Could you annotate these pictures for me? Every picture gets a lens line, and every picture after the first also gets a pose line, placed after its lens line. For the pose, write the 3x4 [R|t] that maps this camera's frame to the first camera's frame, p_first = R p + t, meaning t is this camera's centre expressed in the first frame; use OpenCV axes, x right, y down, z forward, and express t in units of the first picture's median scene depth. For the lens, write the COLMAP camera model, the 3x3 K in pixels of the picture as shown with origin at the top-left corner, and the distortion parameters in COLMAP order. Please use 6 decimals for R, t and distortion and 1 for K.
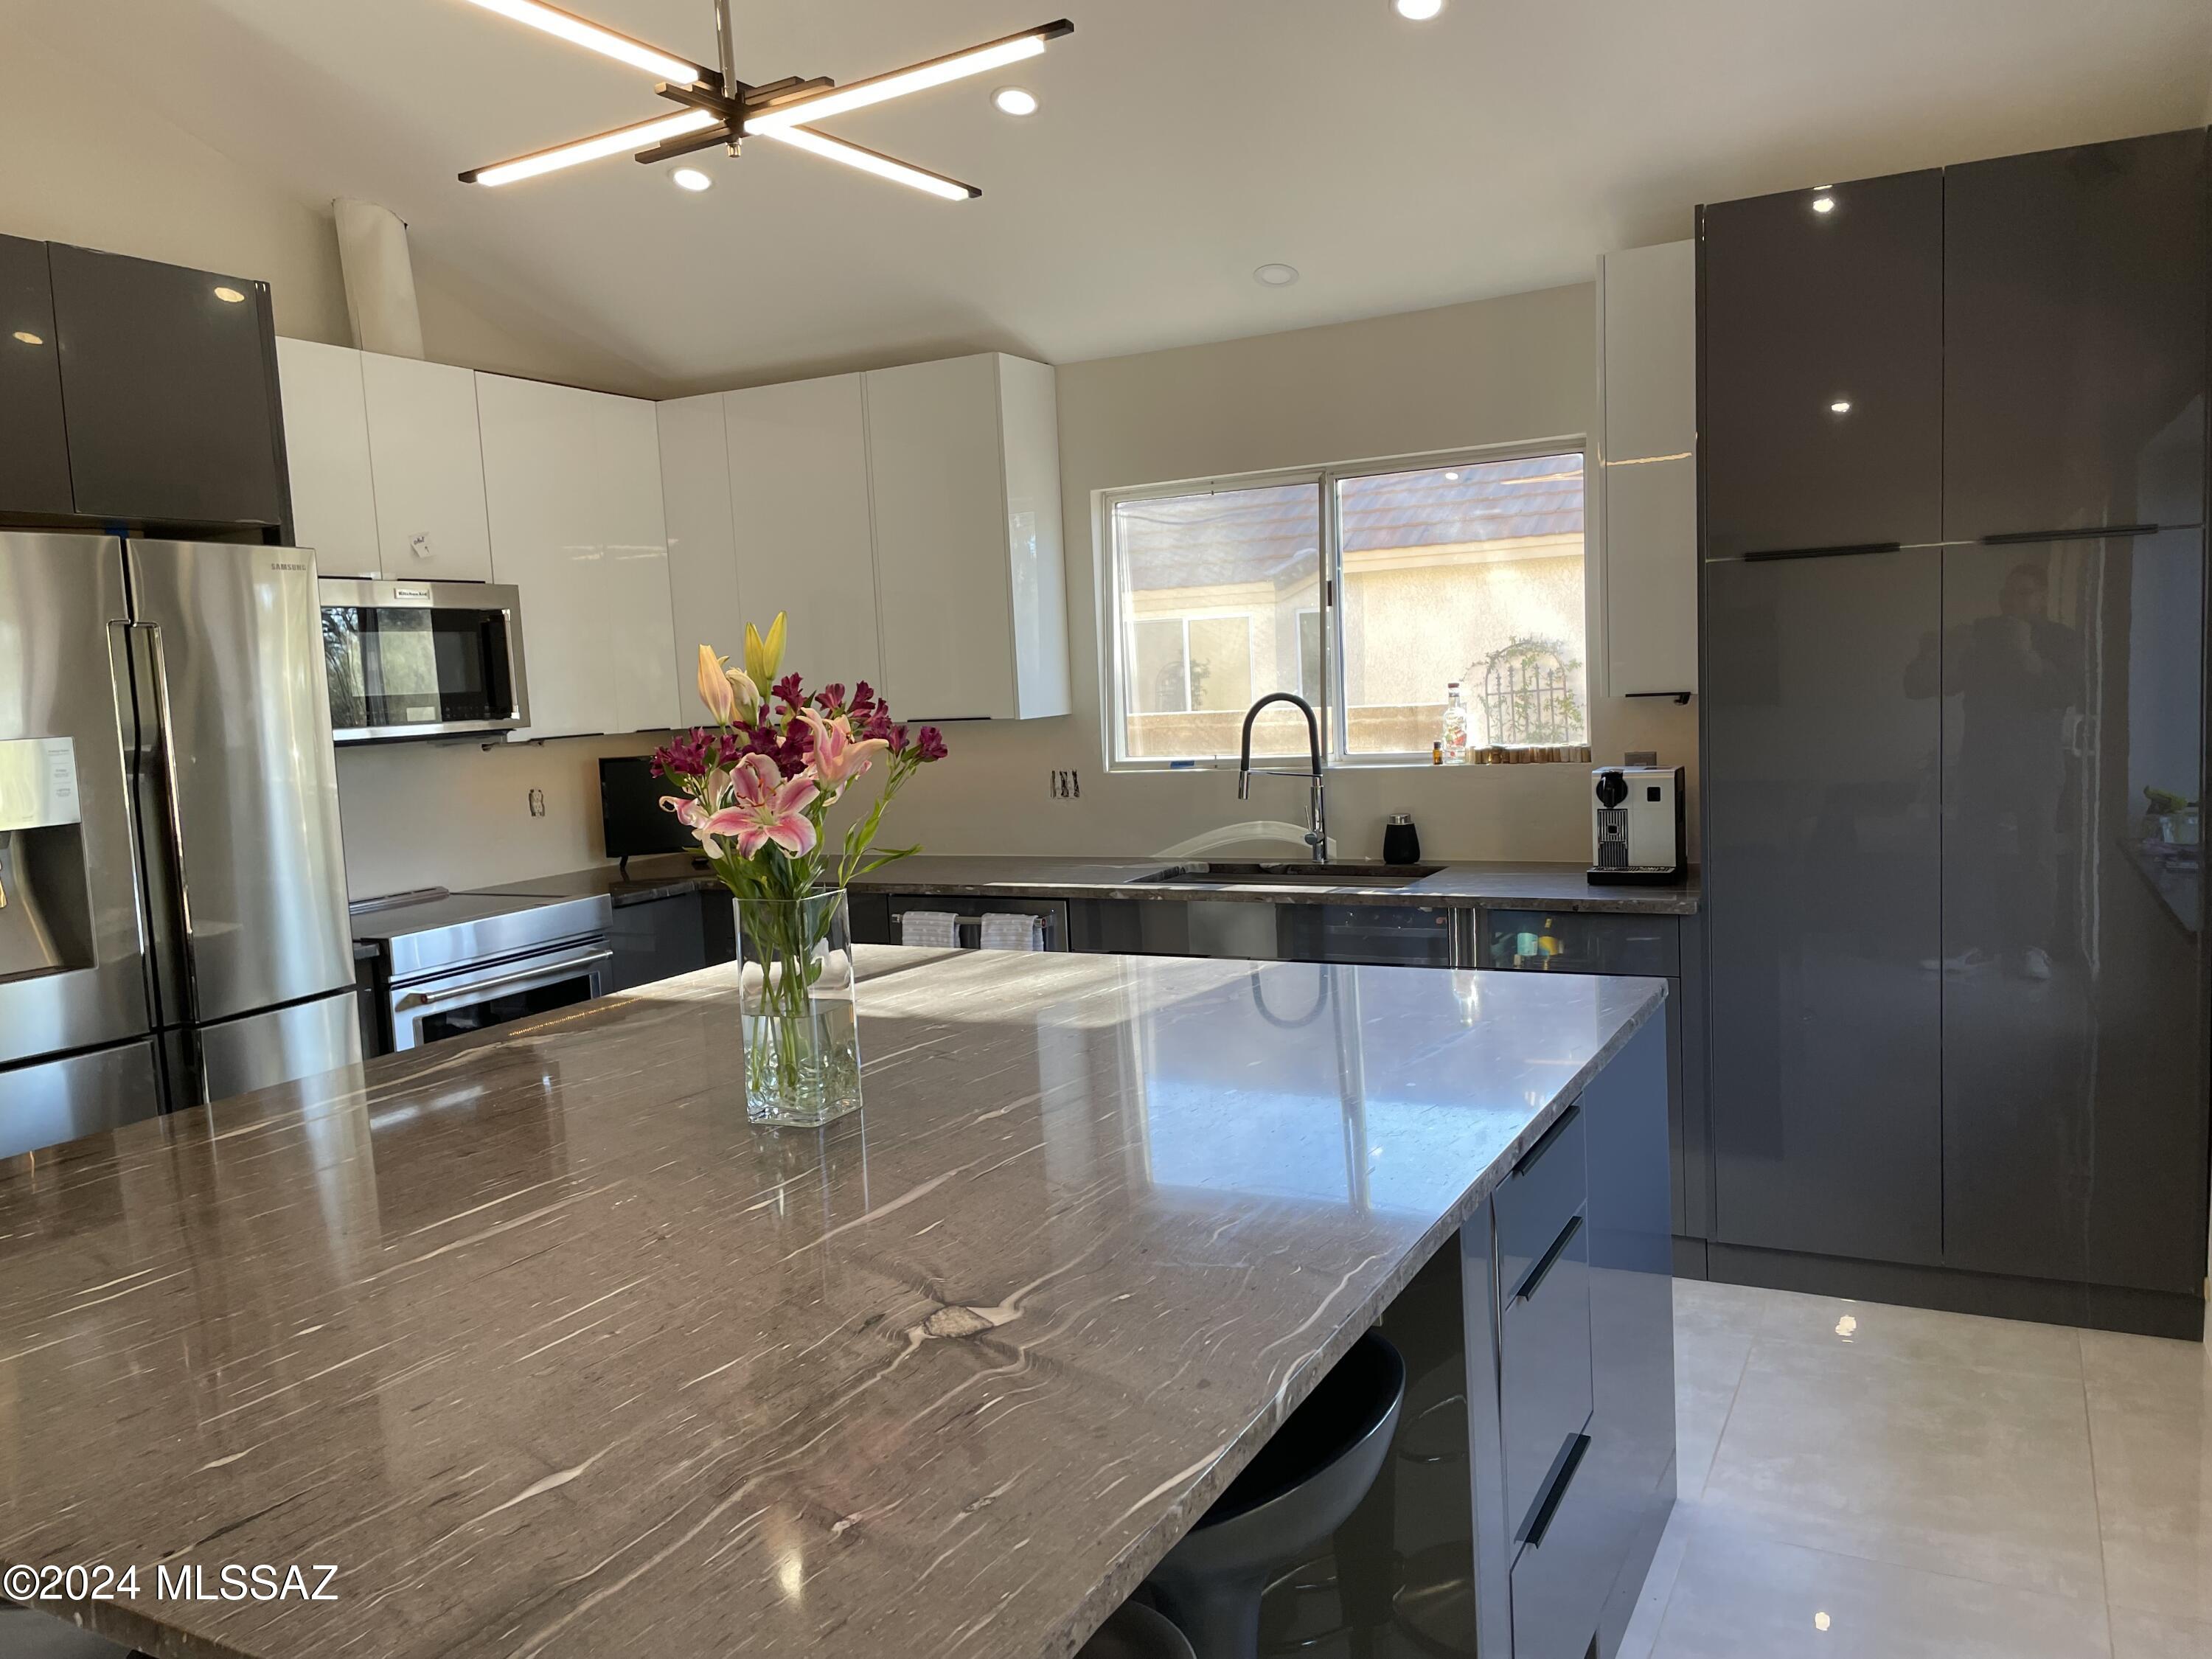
lens RADIAL K [[1630.6, 0, 1180.1], [0, 1630.6, 808.4], [0, 0, 1]] dist [0.112661, -0.170323]
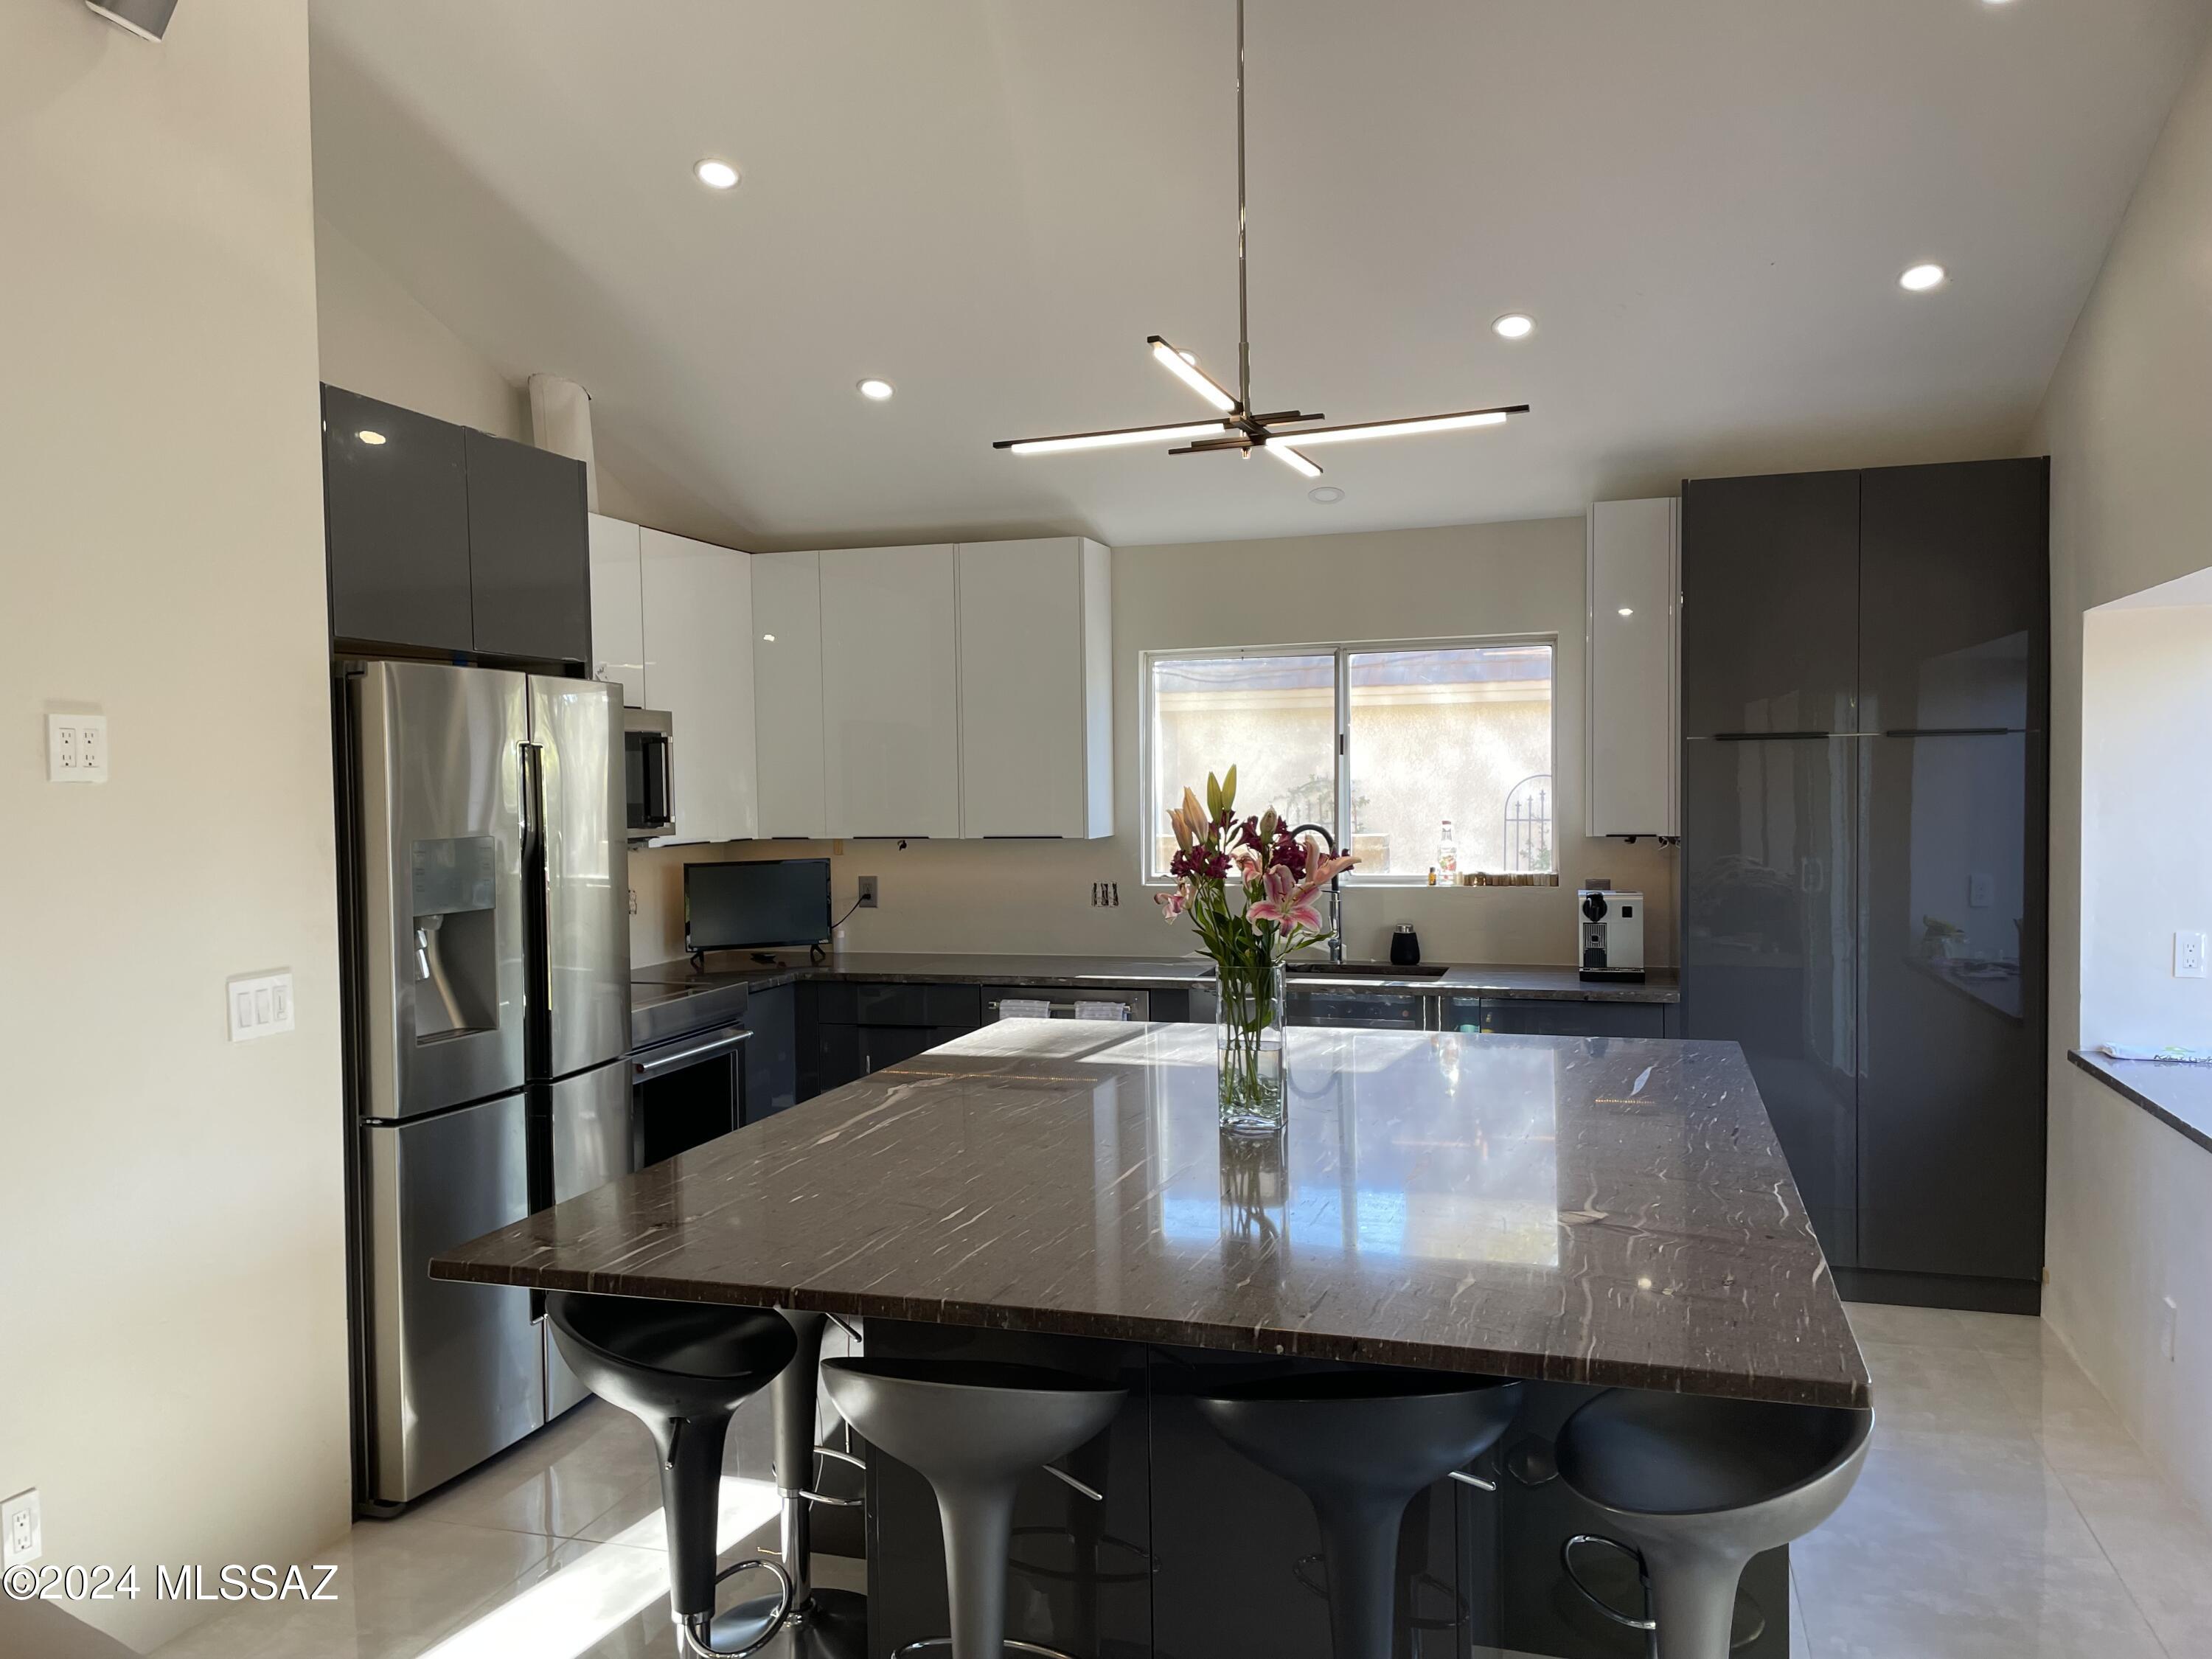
lens RADIAL K [[1666.3, 0, 1106.0], [0, 1666.3, 829.5], [0, 0, 1]] dist [0.088853, -0.113647]
pose [[0.982052, 0.029376, 0.186309, -0.330726], [-0.018082, 0.997910, -0.062035, 0.014413], [-0.187742, 0.057552, 0.980531, -0.206673]]
